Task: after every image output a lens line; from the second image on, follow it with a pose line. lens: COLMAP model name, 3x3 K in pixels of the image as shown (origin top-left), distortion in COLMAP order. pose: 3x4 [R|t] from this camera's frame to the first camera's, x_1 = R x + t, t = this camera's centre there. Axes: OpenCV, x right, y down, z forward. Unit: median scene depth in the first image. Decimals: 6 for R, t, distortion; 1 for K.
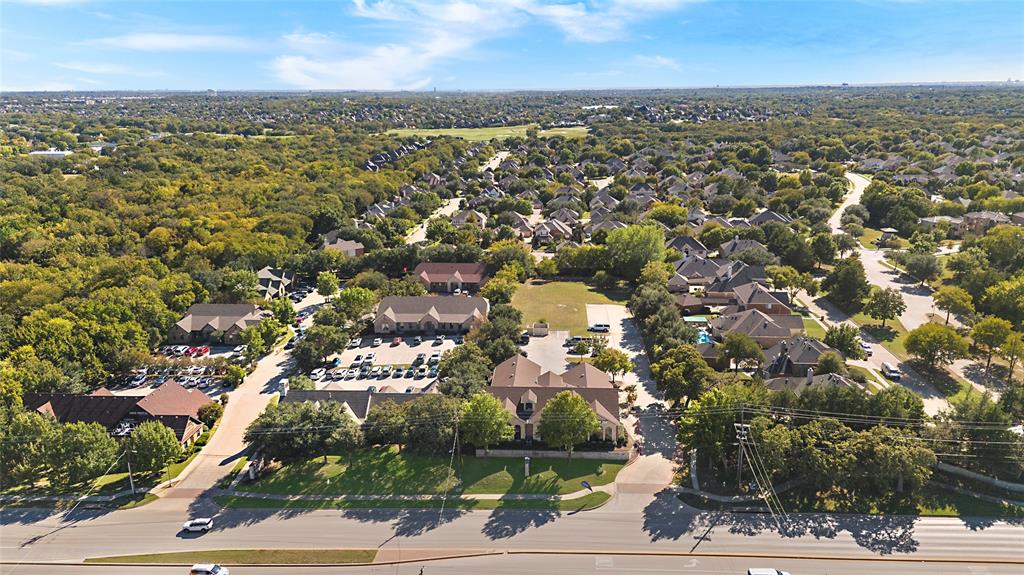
lens RADIAL K [[748.2, 0, 516.0], [0, 748.2, 290.5], [0, 0, 1]] dist [0.085874, -0.087428]
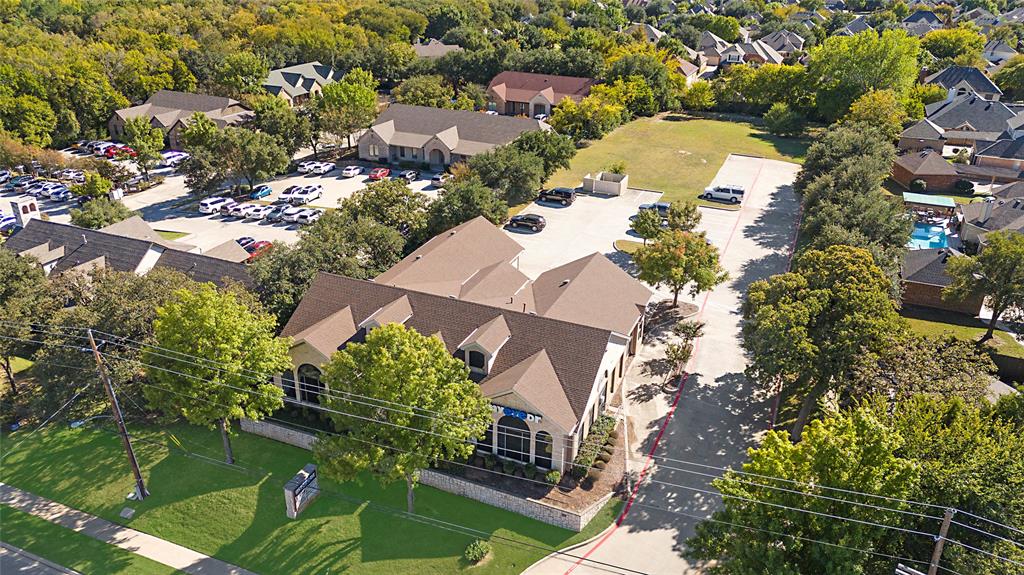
lens RADIAL K [[748.2, 0, 516.0], [0, 748.2, 290.5], [0, 0, 1]] dist [0.085874, -0.087428]
pose [[0.942743, 0.163732, -0.290565, 0.129812], [-0.110654, 0.975408, 0.190618, 0.028810], [0.314630, -0.147552, 0.937676, 0.417021]]
